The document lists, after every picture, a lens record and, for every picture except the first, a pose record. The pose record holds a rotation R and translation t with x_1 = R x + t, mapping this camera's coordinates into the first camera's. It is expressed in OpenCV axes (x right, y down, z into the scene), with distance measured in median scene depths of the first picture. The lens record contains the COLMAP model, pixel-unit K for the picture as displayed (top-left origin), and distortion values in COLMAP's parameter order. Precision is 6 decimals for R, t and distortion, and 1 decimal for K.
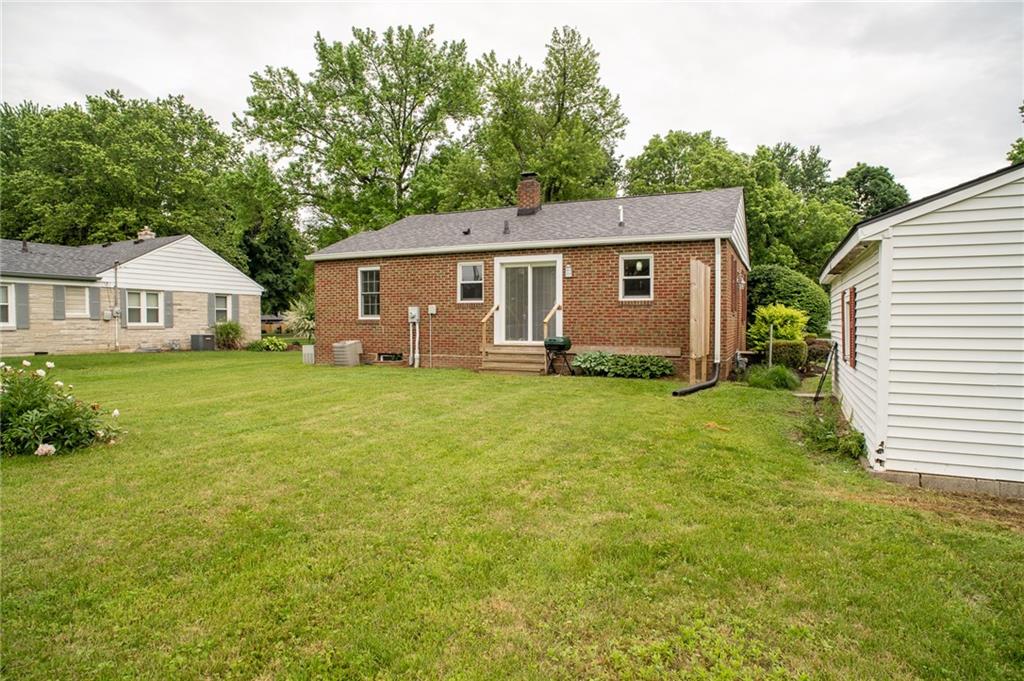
lens RADIAL K [[625.9, 0, 512.0], [0, 625.9, 340.5], [0, 0, 1]] dist [-0.070049, 0.001163]
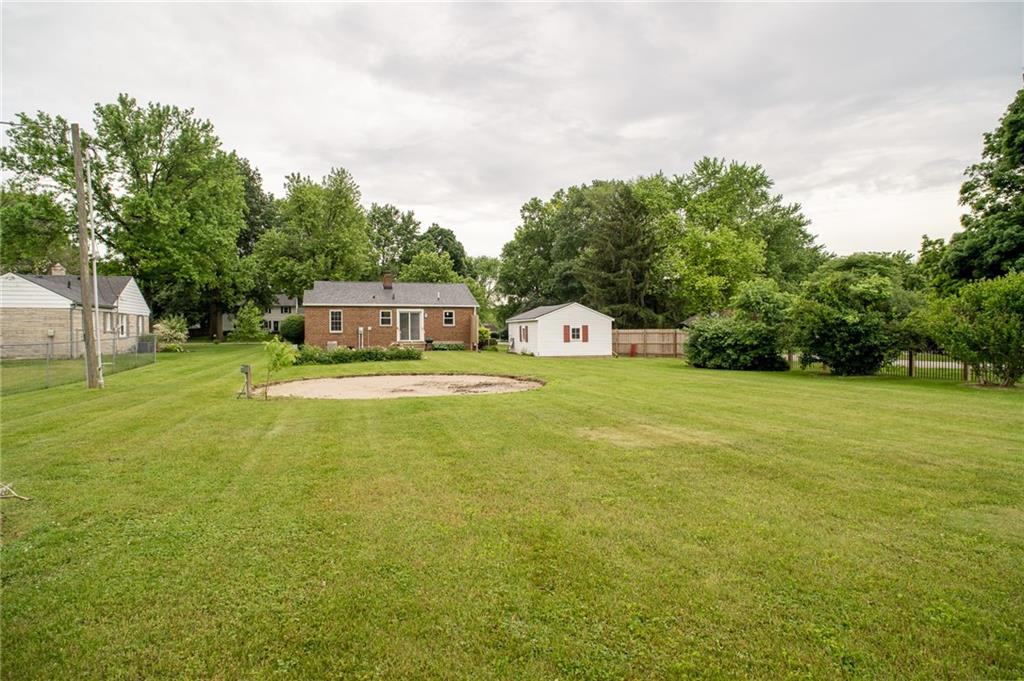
lens RADIAL K [[625.9, 0, 512.0], [0, 625.9, 340.5], [0, 0, 1]] dist [-0.070049, 0.001163]
pose [[0.735496, -0.024173, 0.677098, -1.303774], [0.015585, 0.999703, 0.018762, -0.036293], [-0.677350, -0.003247, 0.735654, -1.144546]]
